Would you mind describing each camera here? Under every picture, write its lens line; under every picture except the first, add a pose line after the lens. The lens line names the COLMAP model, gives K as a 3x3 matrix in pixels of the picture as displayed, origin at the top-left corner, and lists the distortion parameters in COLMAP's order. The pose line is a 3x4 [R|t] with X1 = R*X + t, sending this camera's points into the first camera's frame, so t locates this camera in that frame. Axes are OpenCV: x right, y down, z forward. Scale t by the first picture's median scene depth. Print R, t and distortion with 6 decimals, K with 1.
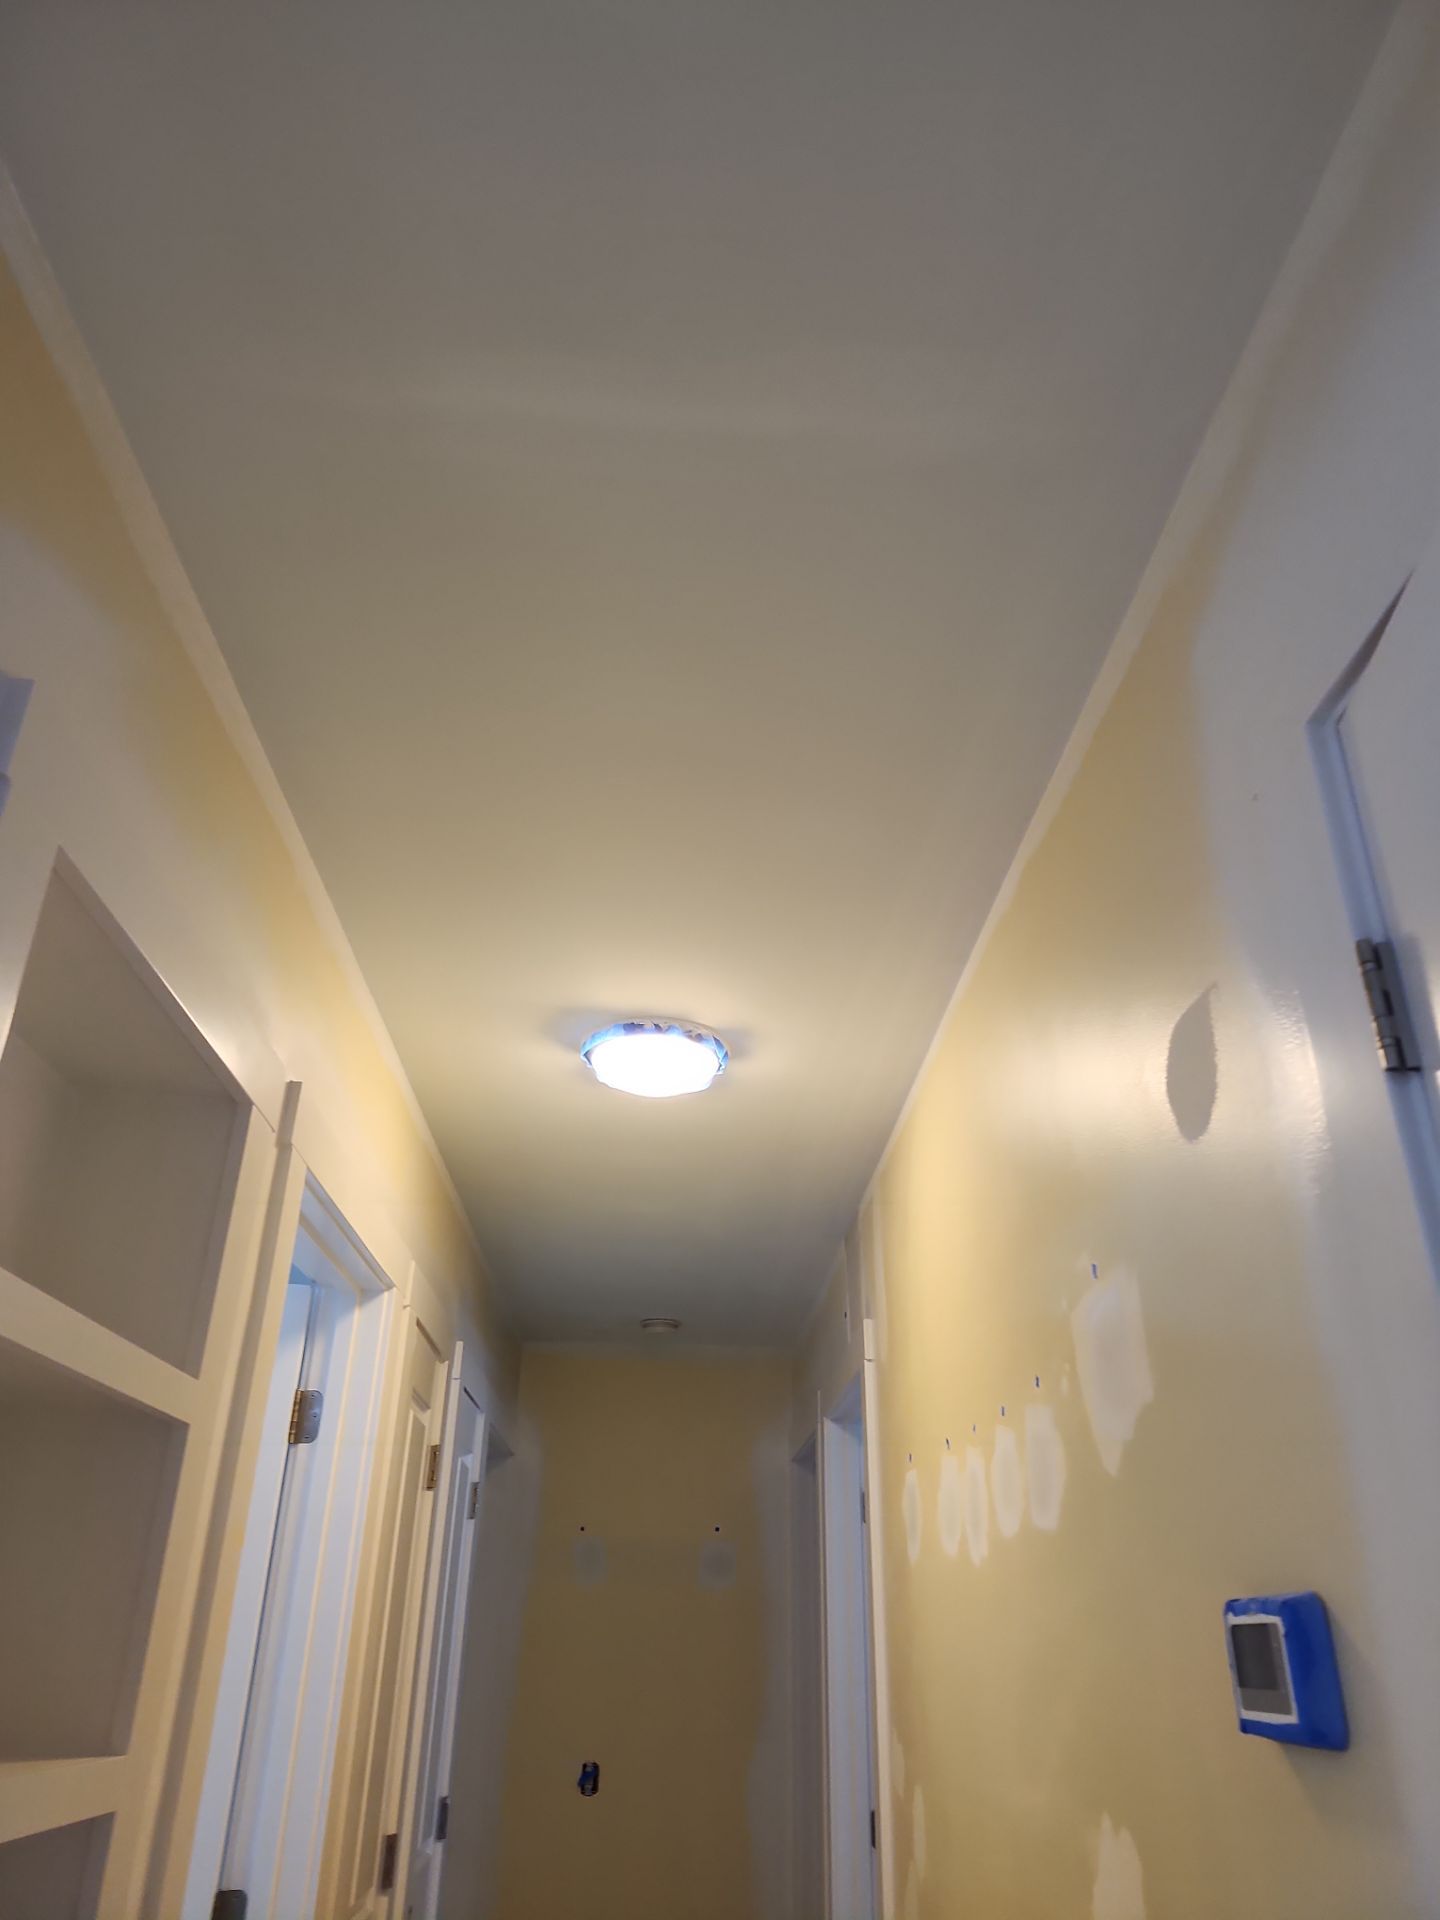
lens RADIAL K [[1349.7, 0, 730.1], [0, 1349.7, 903.5], [0, 0, 1]] dist [0.001381, 0.000690]
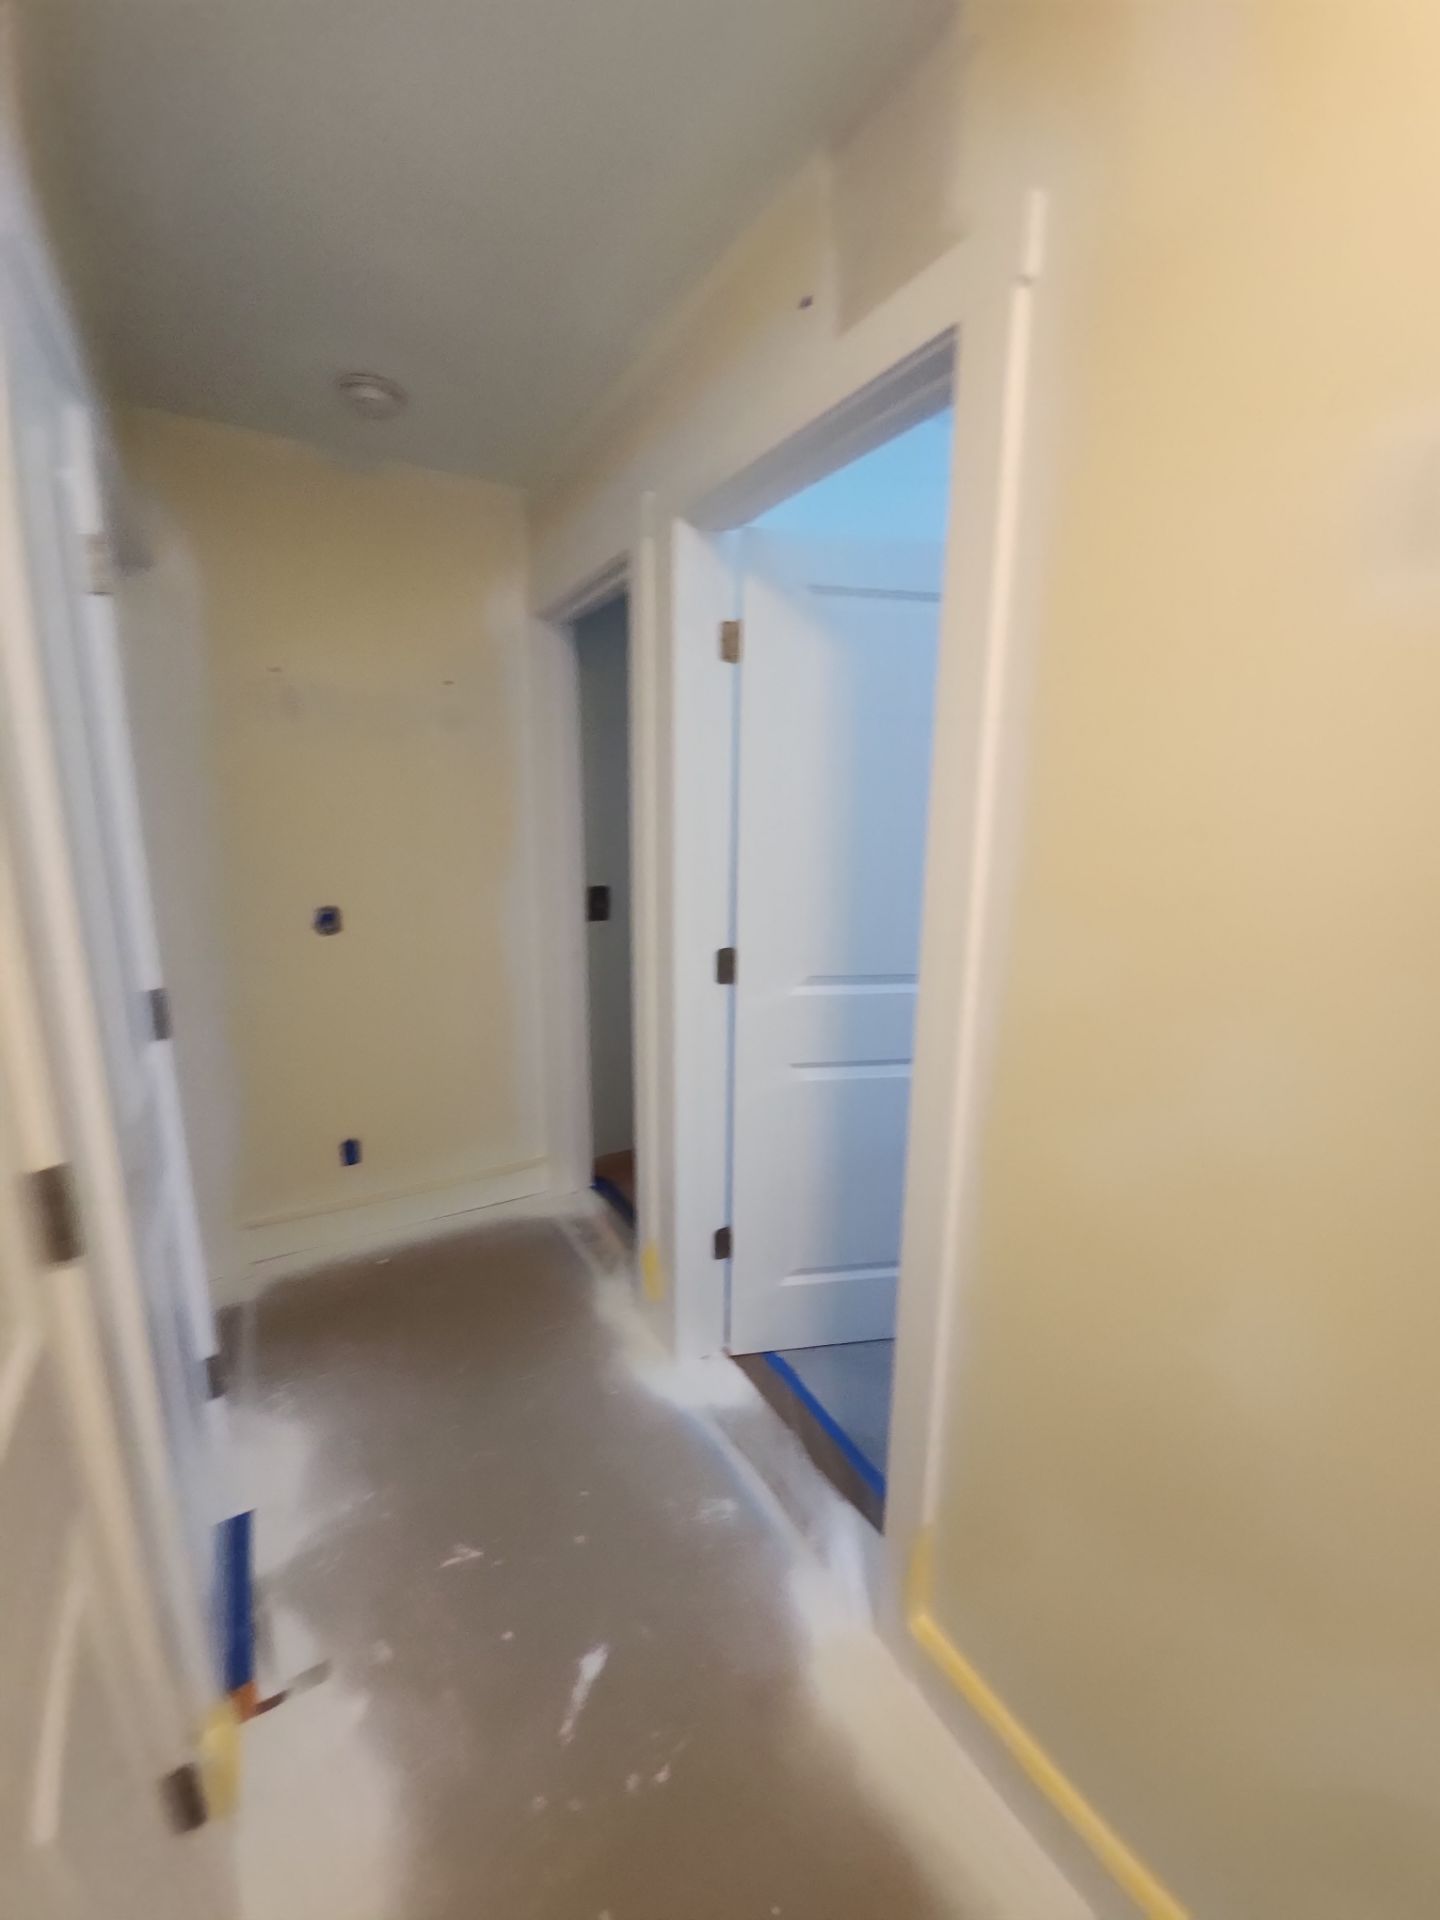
lens RADIAL K [[766.7, 0, 737.8], [0, 766.7, 964.1], [0, 0, 1]] dist [-0.013409, -0.000195]
pose [[0.881378, -0.097566, 0.462227, -0.129230], [-0.228794, 0.767876, 0.598347, 0.355989], [-0.413311, -0.633125, 0.654467, 0.641208]]
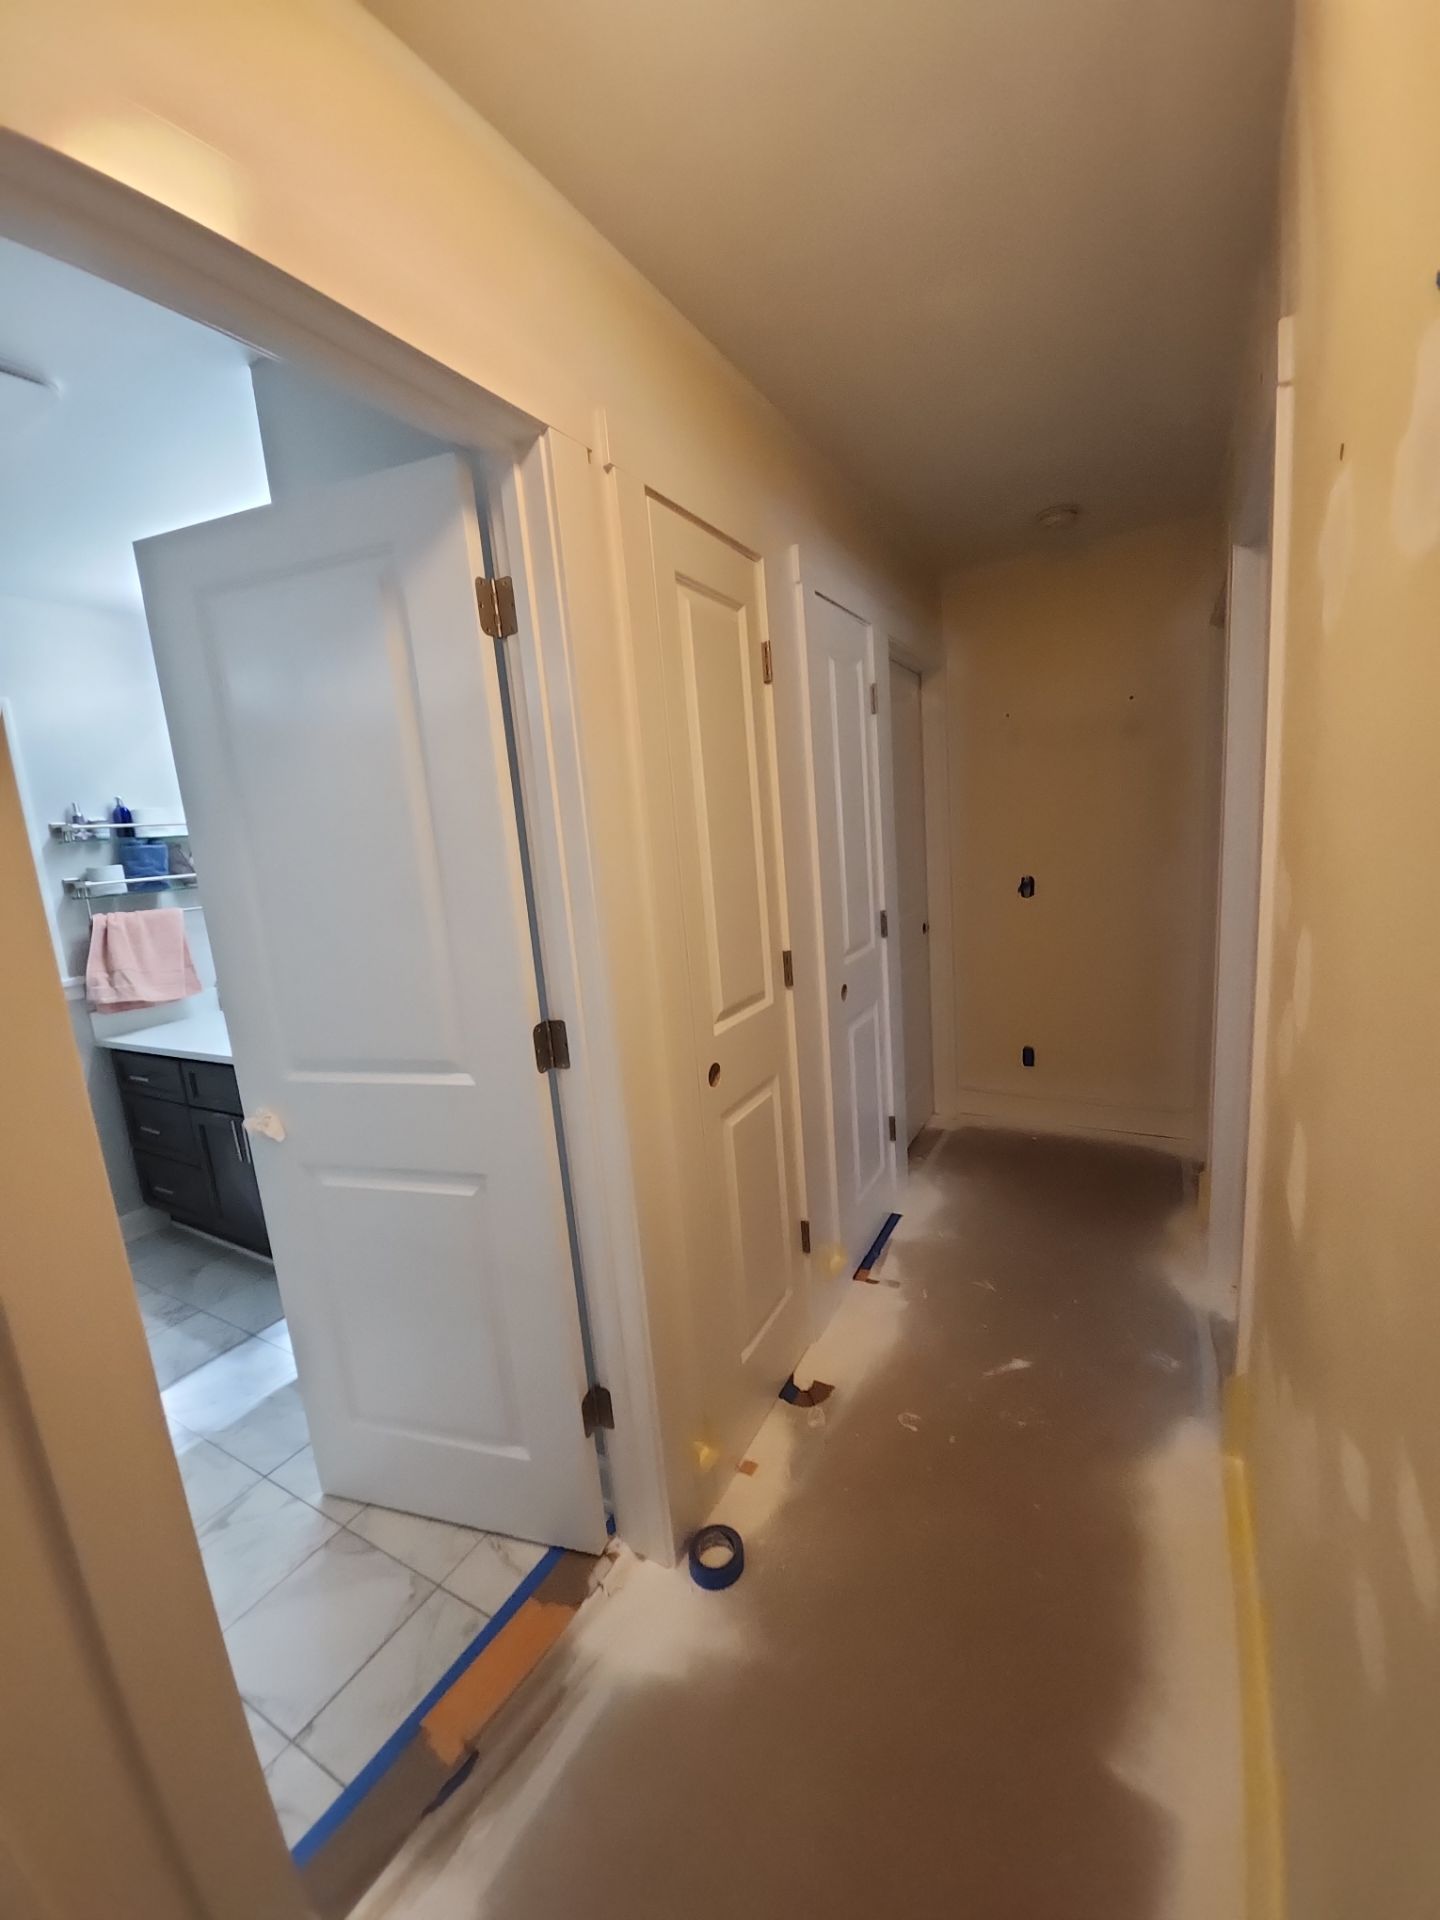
lens RADIAL K [[766.7, 0, 737.8], [0, 766.7, 964.1], [0, 0, 1]] dist [-0.013409, -0.000195]
pose [[0.851416, 0.012815, -0.524334, 0.066406], [0.326776, 0.769000, 0.549415, 0.243743], [0.410254, -0.639120, 0.650551, 0.423466]]
